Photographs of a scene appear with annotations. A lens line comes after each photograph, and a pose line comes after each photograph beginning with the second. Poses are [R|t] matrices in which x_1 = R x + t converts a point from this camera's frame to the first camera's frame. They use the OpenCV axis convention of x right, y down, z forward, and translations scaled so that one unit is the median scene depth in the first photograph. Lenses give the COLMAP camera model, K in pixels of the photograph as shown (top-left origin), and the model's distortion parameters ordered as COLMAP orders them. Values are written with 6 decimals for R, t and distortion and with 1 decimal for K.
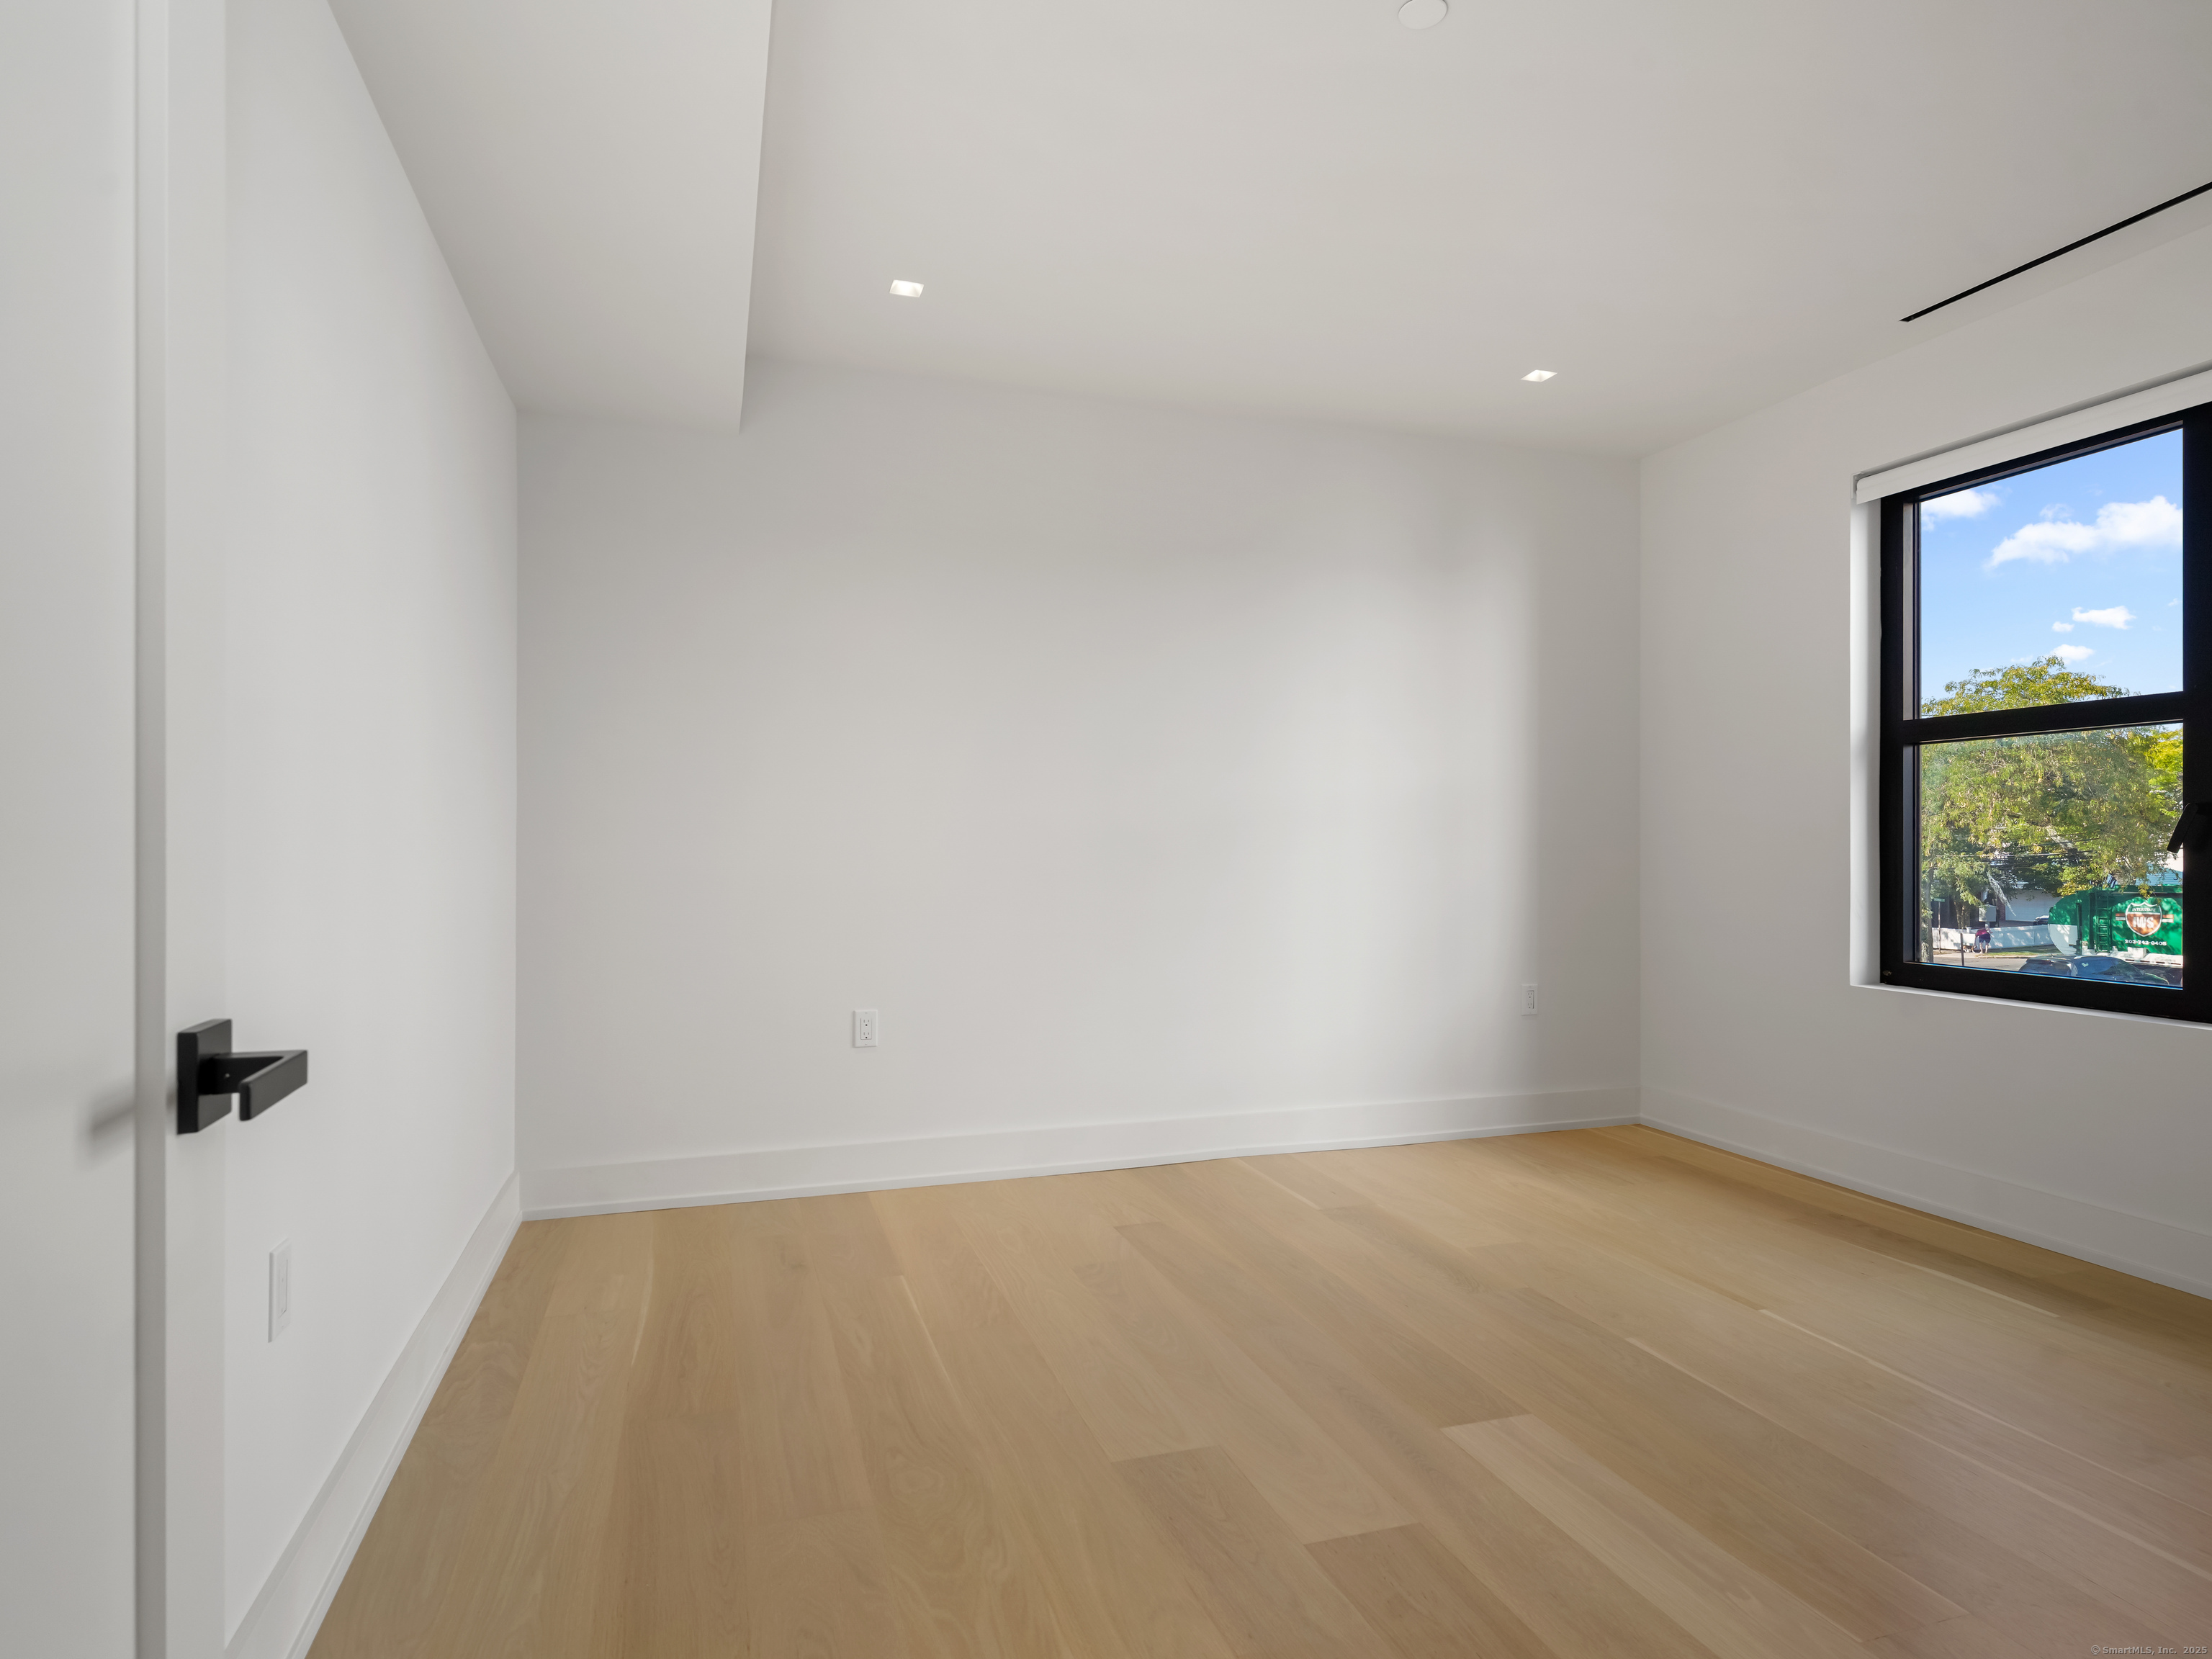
lens RADIAL K [[1238.0, 0, 1106.0], [0, 1238.0, 829.5], [0, 0, 1]] dist [0.009214, 0.001386]
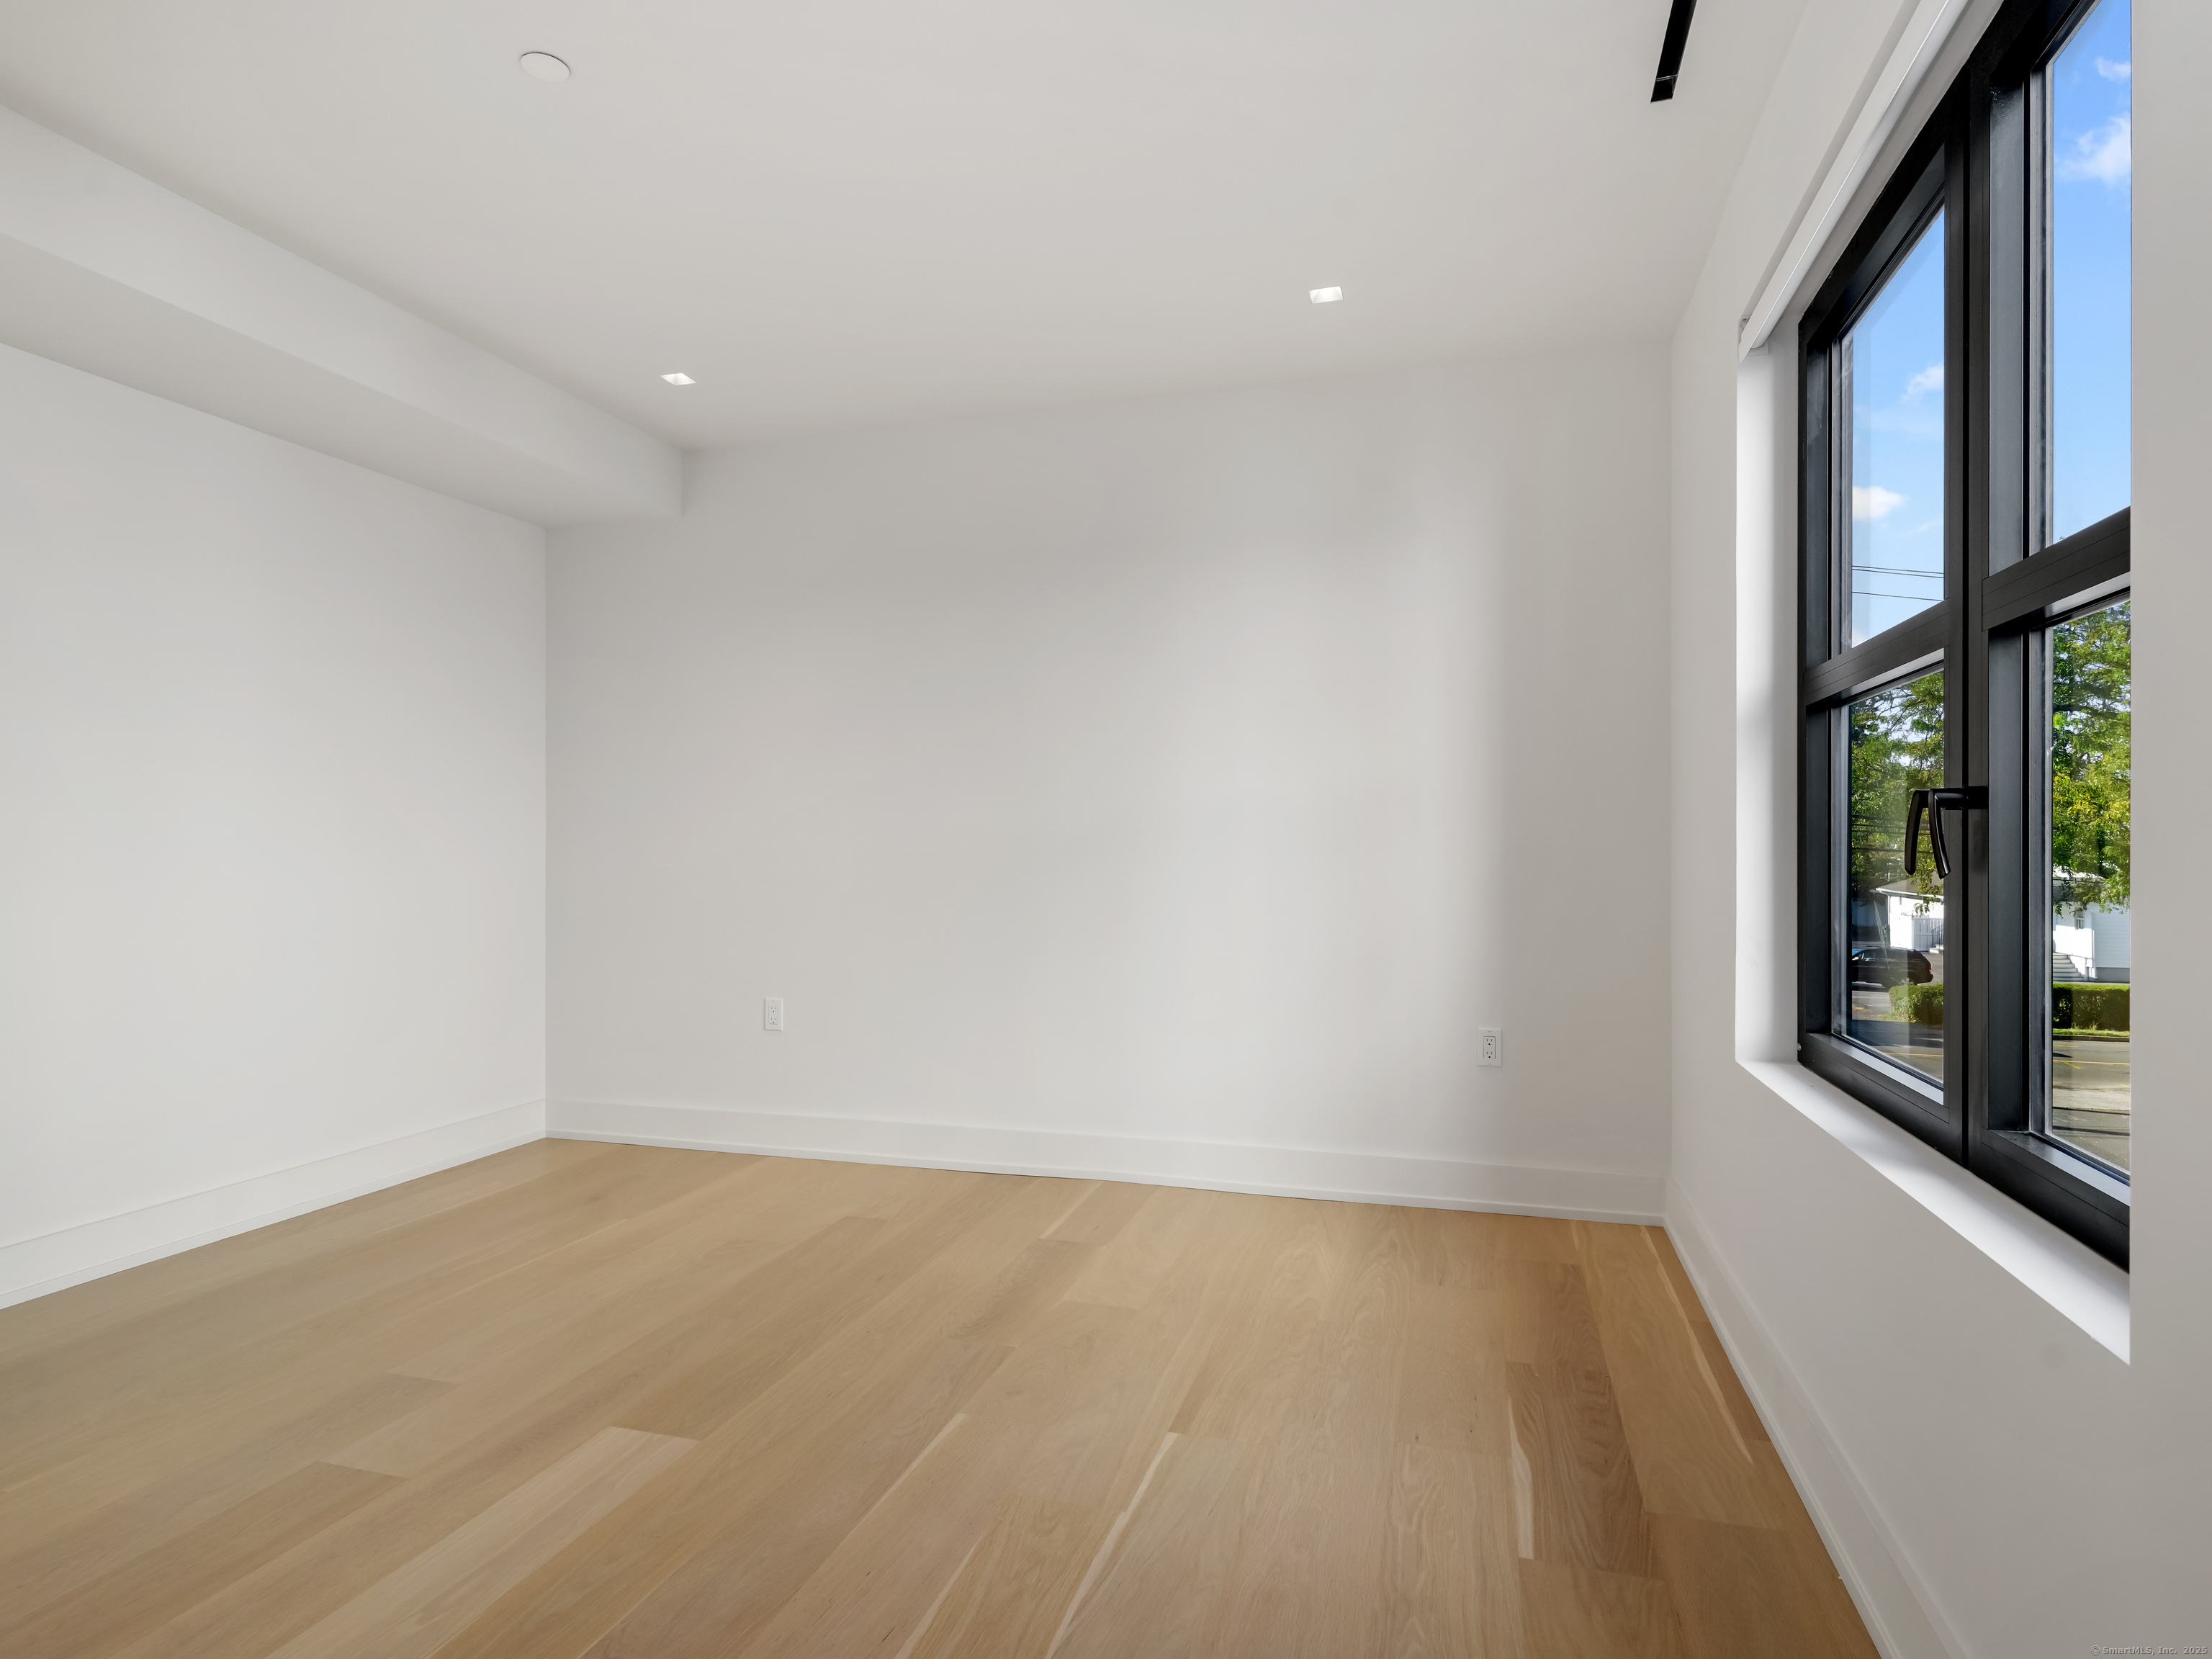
lens RADIAL K [[1229.1, 0, 1109.3], [0, 1229.1, 839.2], [0, 0, 1]] dist [0.007718, 0.000439]
pose [[0.821170, -0.005481, -0.570657, 0.768415], [0.006491, 0.999979, -0.000263, -0.000144], [0.570646, -0.003488, 0.821189, 0.257573]]
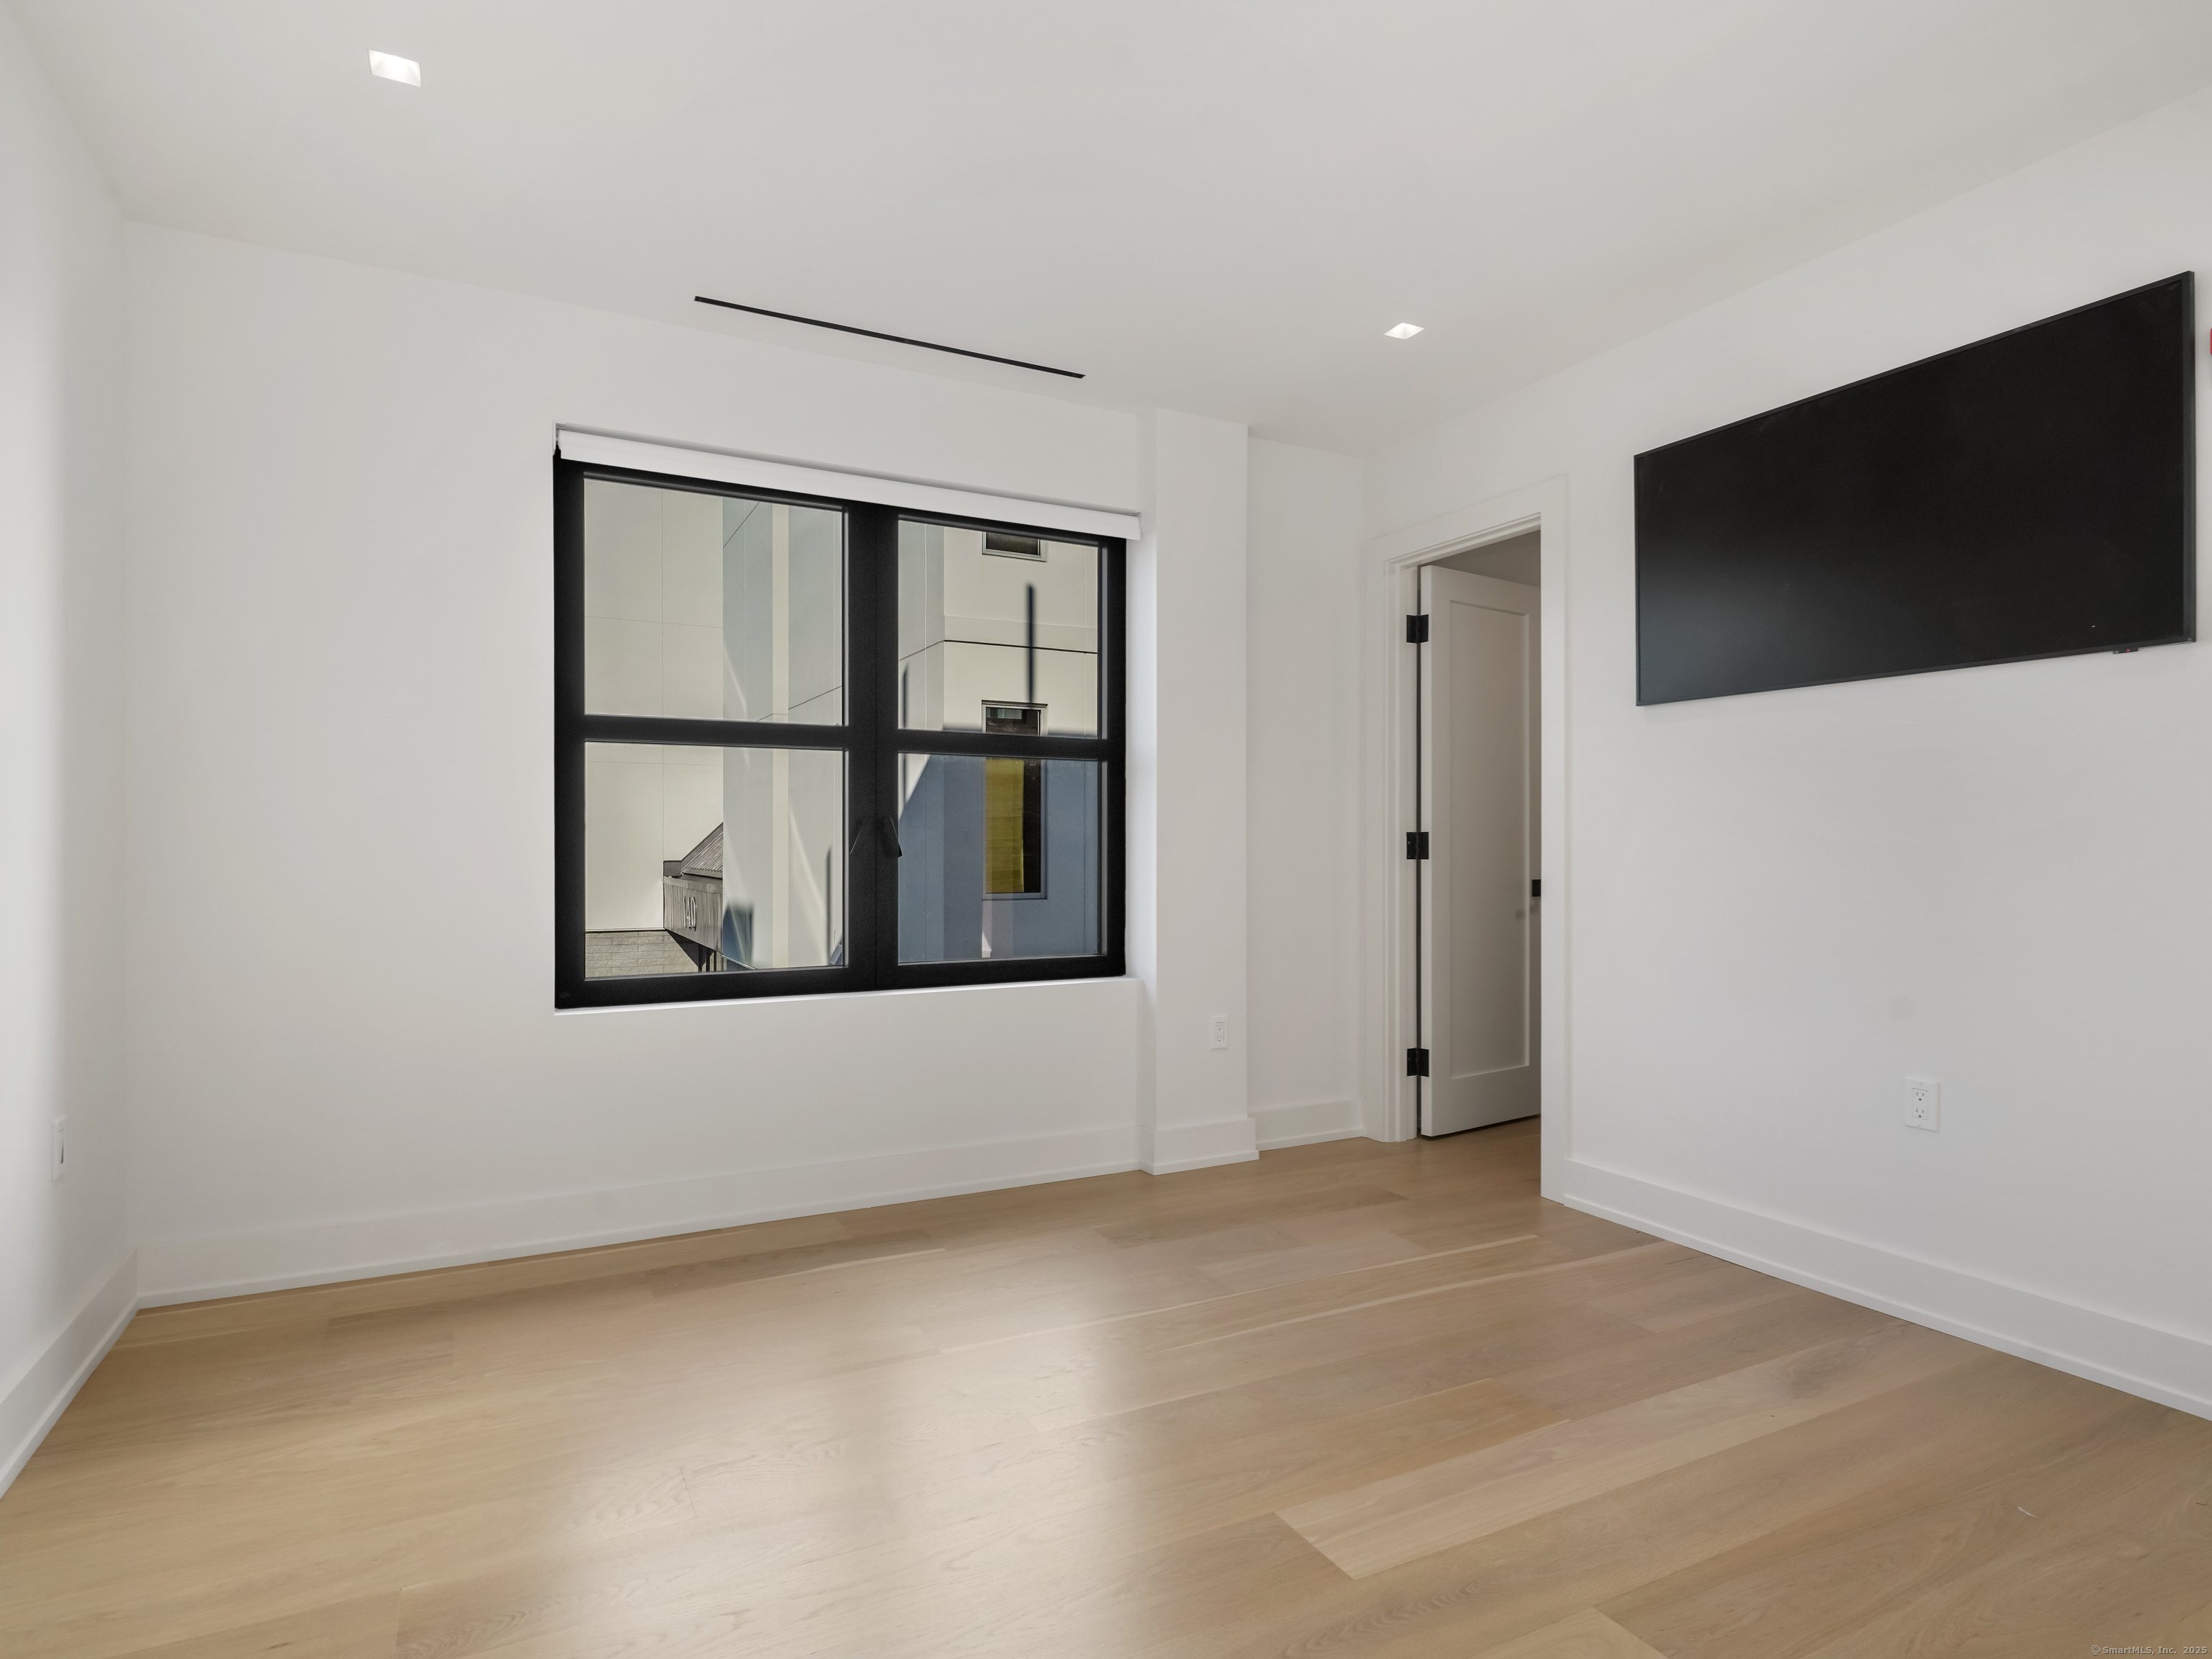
lens RADIAL K [[1190.5, 0, 1099.4], [0, 1190.5, 848.9], [0, 0, 1]] dist [0.001479, -0.000110]
pose [[-0.160232, -0.000537, 0.987079, -0.297568], [-0.007453, 0.999972, -0.000665, 0.009055], [-0.987051, -0.007464, -0.160231, 0.829607]]
